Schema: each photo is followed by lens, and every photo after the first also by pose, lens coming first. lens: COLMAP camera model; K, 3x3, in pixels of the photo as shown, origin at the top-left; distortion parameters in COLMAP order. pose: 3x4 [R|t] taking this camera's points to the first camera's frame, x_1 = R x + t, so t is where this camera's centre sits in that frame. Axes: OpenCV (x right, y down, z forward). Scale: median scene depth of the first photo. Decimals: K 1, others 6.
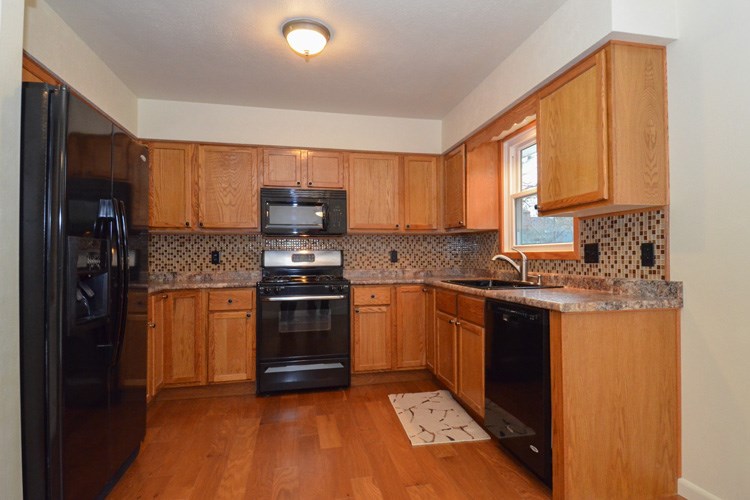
lens RADIAL K [[409.1, 0, 388.4], [0, 409.1, 251.9], [0, 0, 1]] dist [0.019275, -0.001192]
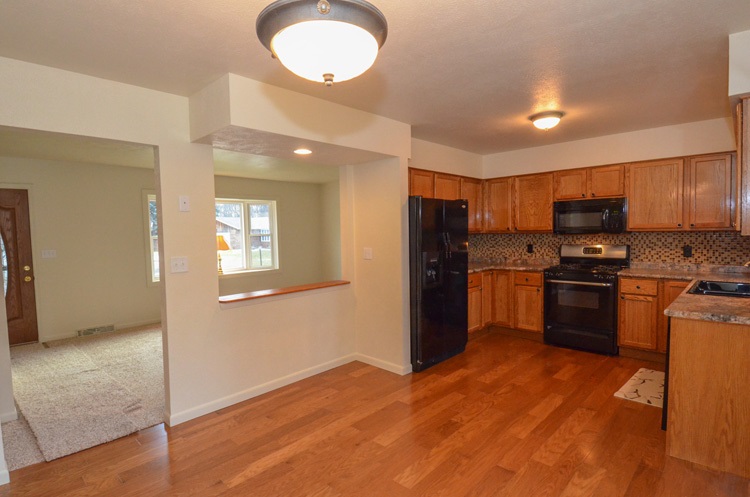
lens RADIAL K [[390.2, 0, 374.7], [0, 390.2, 251.5], [0, 0, 1]] dist [0.048981, -0.053395]
pose [[0.554705, 0.042232, -0.830975, 0.579598], [0.025874, 0.997352, 0.067960, -0.111695], [0.831645, -0.059198, 0.552144, -0.330326]]
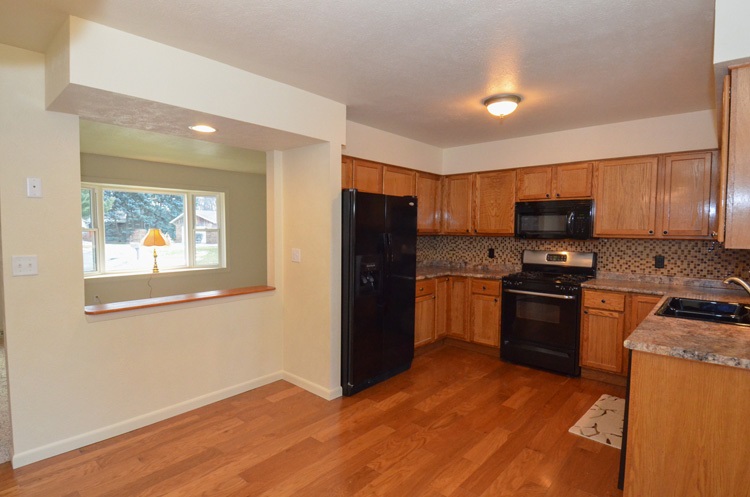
lens RADIAL K [[390.2, 0, 374.7], [0, 390.2, 251.5], [0, 0, 1]] dist [0.048981, -0.053395]
pose [[0.585539, 0.060034, -0.808418, 0.511183], [-0.001952, 0.997356, 0.072651, -0.109249], [0.810642, -0.040962, 0.584108, -0.086999]]
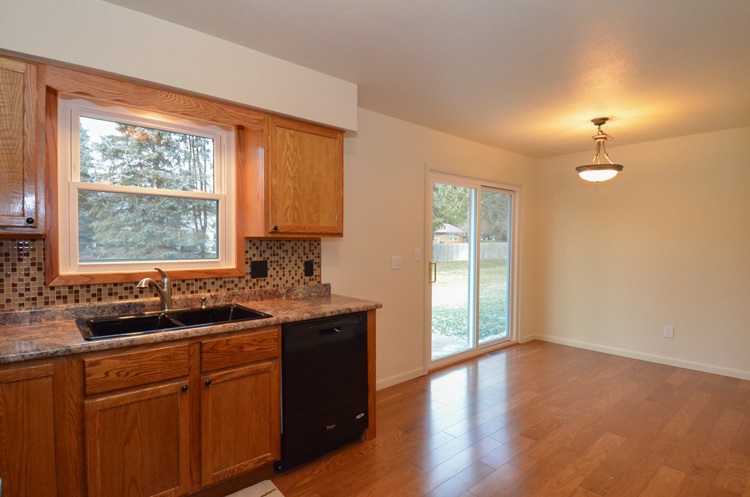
lens RADIAL K [[390.2, 0, 374.7], [0, 390.2, 251.5], [0, 0, 1]] dist [0.048981, -0.053395]
pose [[-0.477285, -0.015459, 0.878613, -0.518881], [-0.009748, 0.999877, 0.012298, -0.052394], [-0.878695, -0.002695, -0.477377, 1.023677]]
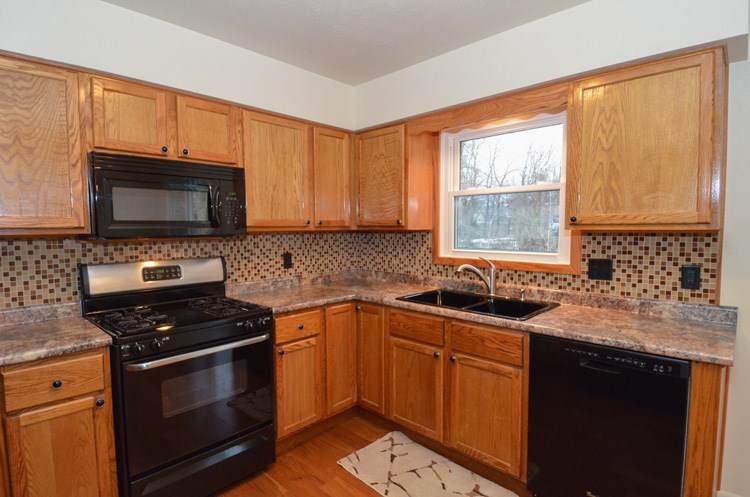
lens RADIAL K [[390.2, 0, 374.7], [0, 390.2, 251.5], [0, 0, 1]] dist [0.048981, -0.053395]
pose [[0.832132, -0.032694, 0.553613, -0.352522], [-0.006470, 0.997621, 0.068640, -0.078524], [-0.554539, -0.060699, 0.829941, 0.447860]]
